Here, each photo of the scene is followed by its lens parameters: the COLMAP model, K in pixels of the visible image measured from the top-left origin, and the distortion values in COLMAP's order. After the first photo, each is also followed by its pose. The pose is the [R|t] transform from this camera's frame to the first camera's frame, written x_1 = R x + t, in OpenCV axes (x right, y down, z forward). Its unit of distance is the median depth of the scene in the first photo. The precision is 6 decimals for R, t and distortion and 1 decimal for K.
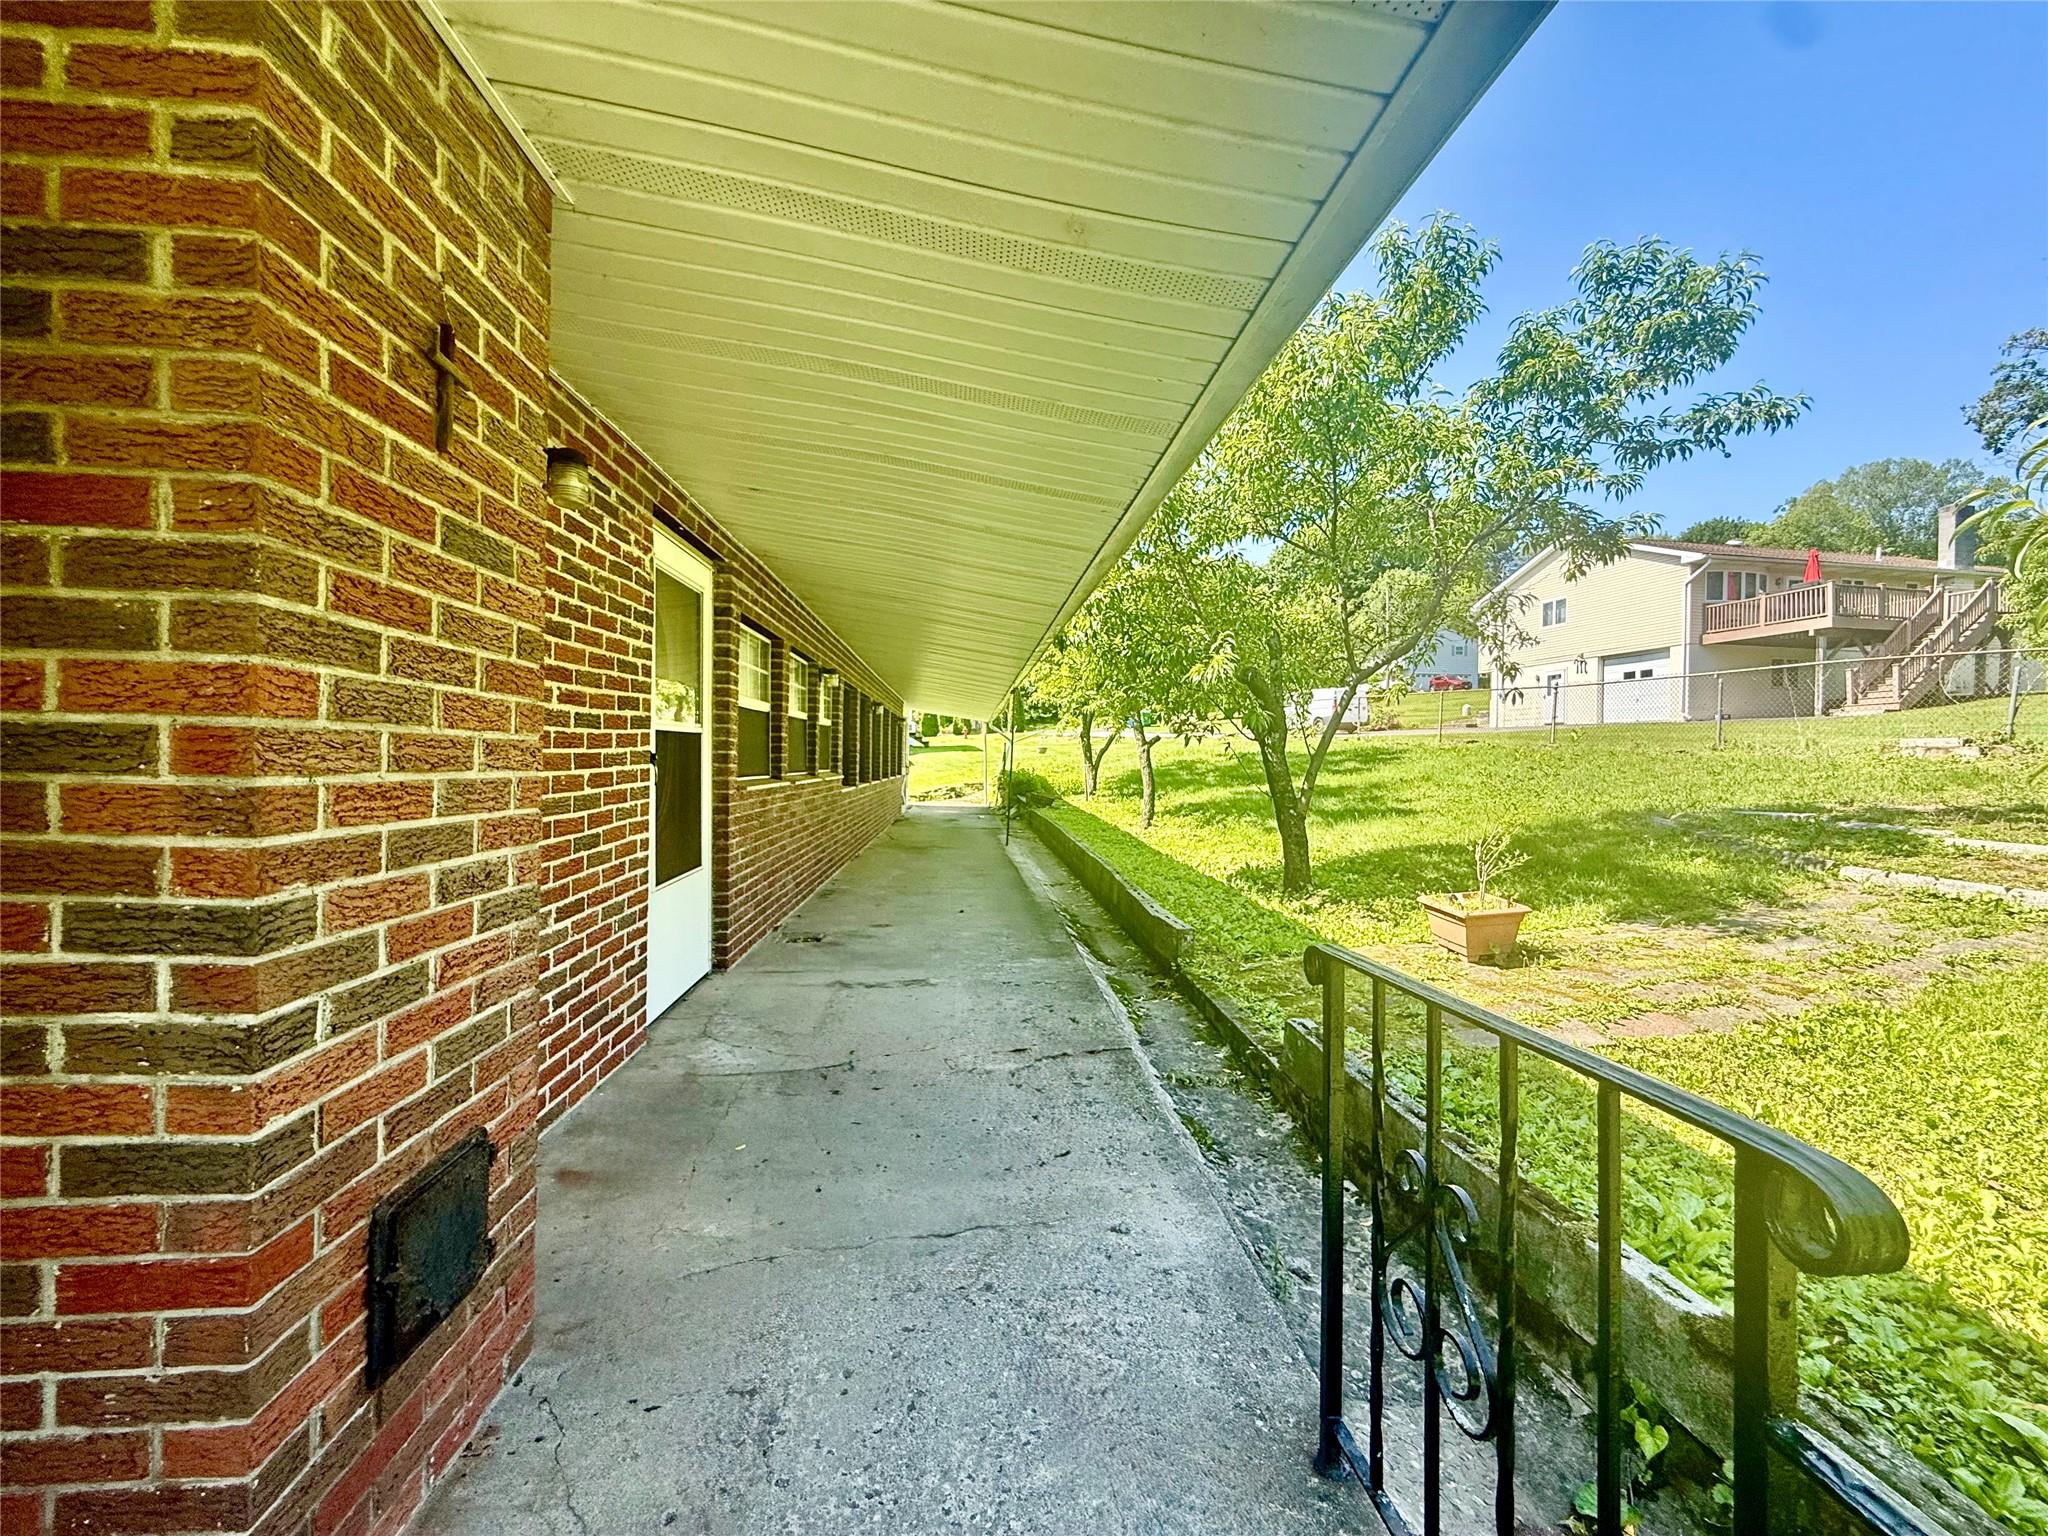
lens RADIAL K [[815.6, 0, 1022.9], [0, 815.6, 768.0], [0, 0, 1]] dist [-0.002013, -0.000302]
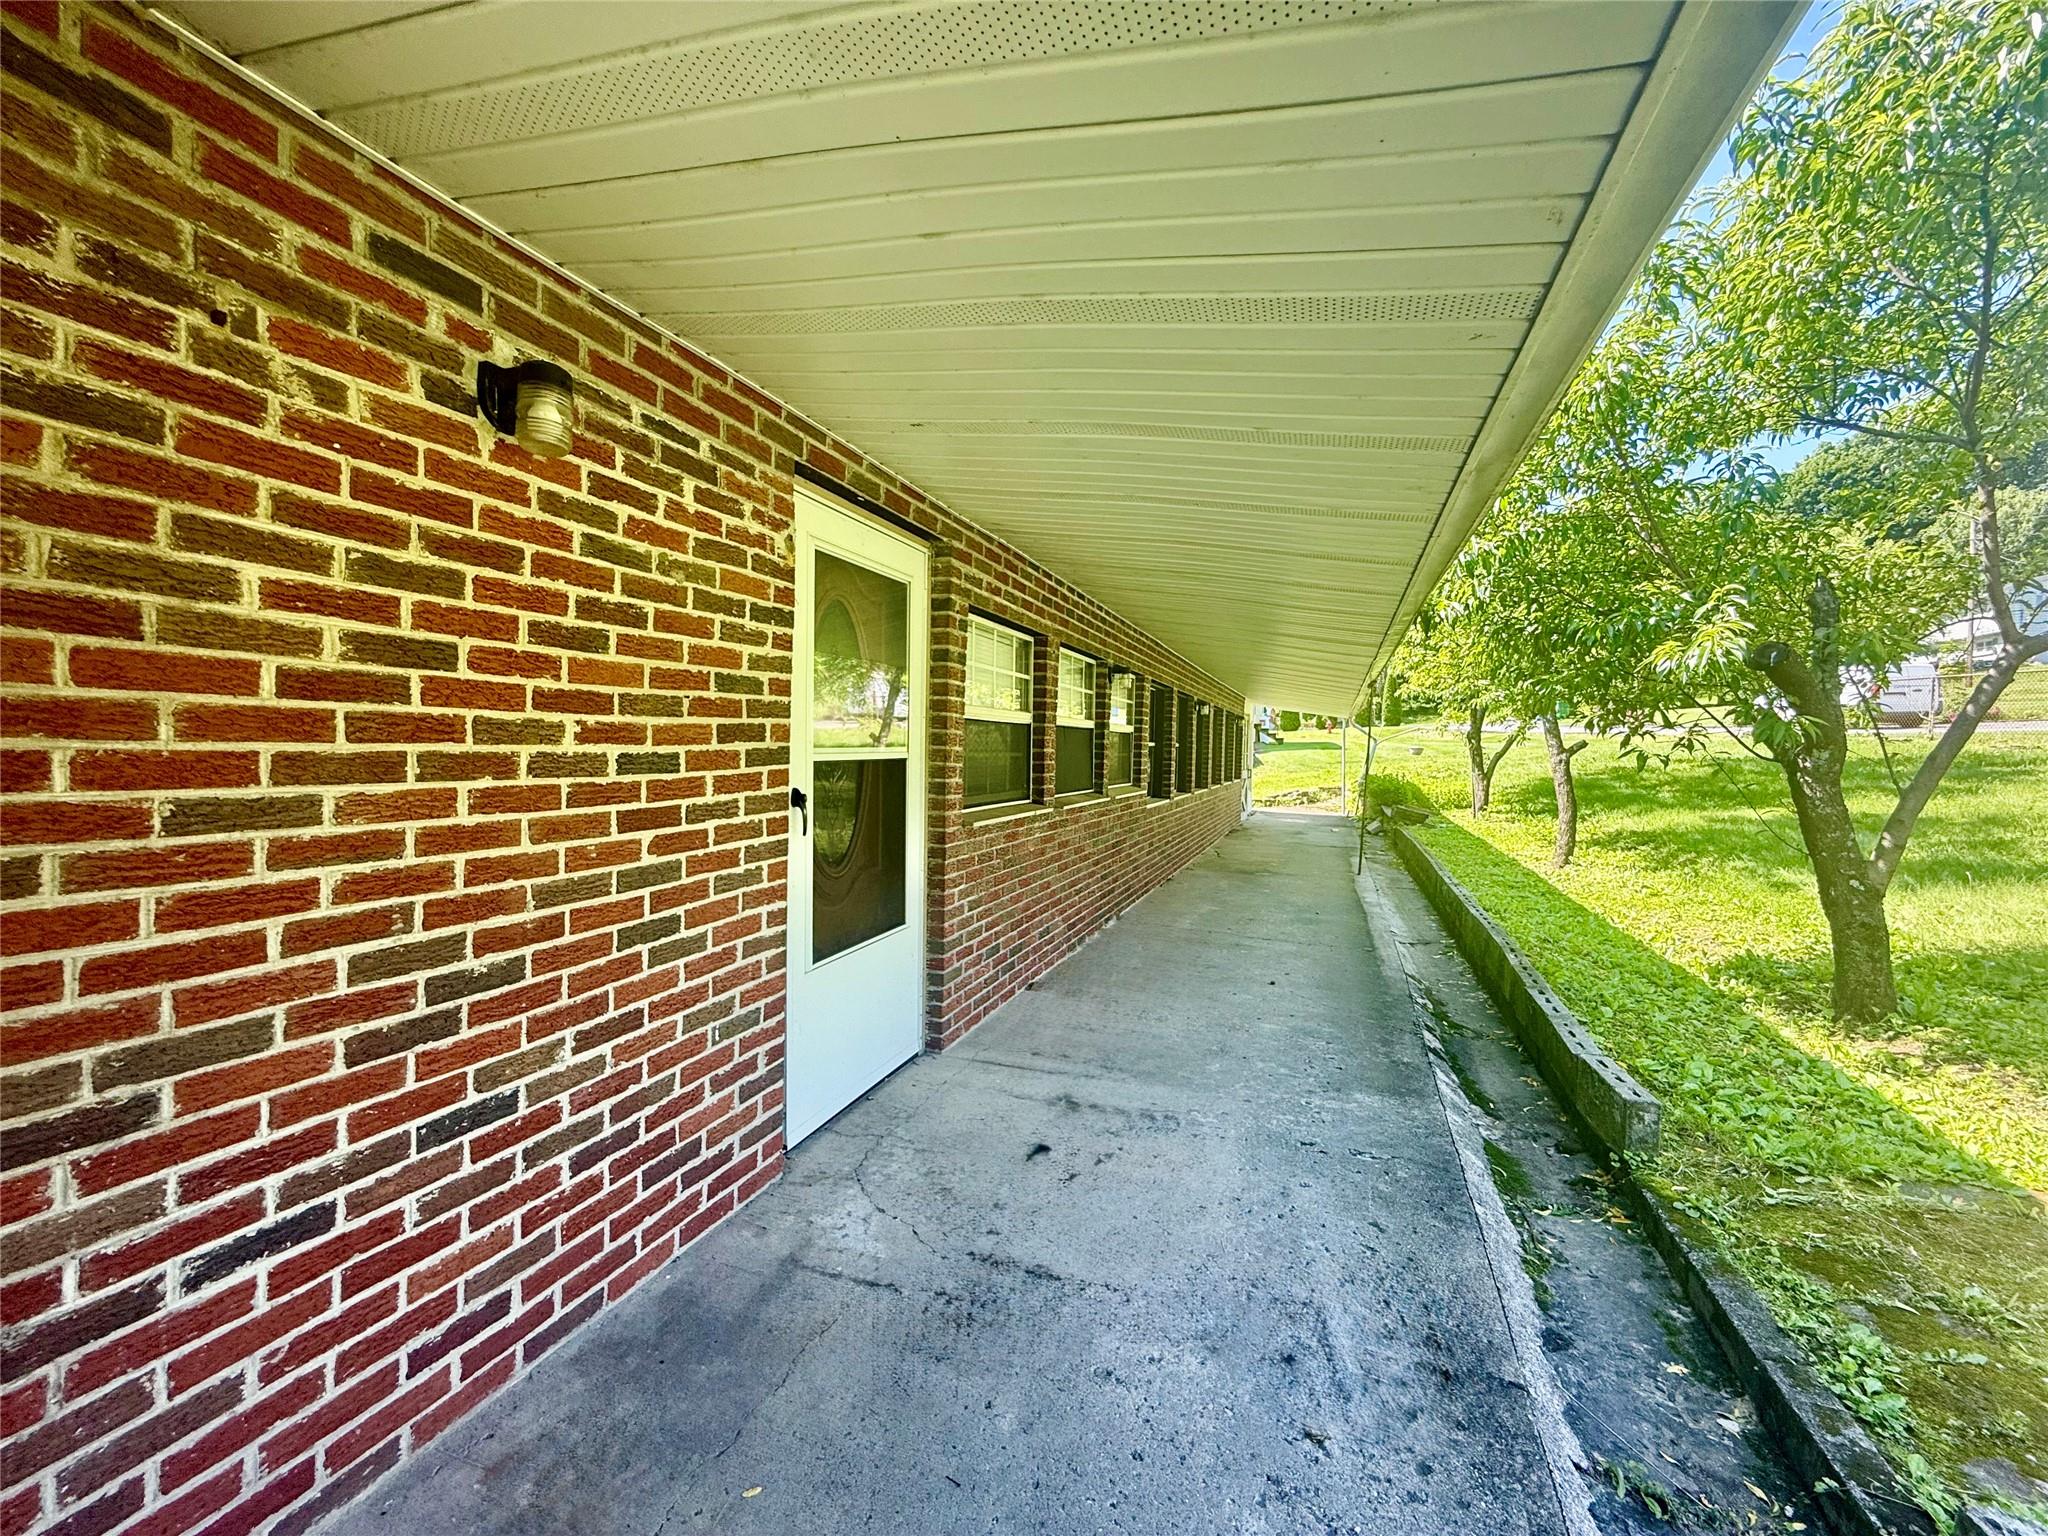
lens RADIAL K [[815.6, 0, 1022.9], [0, 815.6, 768.0], [0, 0, 1]] dist [-0.002013, -0.000302]
pose [[0.907049, 0.017440, -0.420663, 0.032788], [-0.013647, 0.999835, 0.012025, -0.032526], [0.420803, -0.005167, 0.907137, 0.236297]]
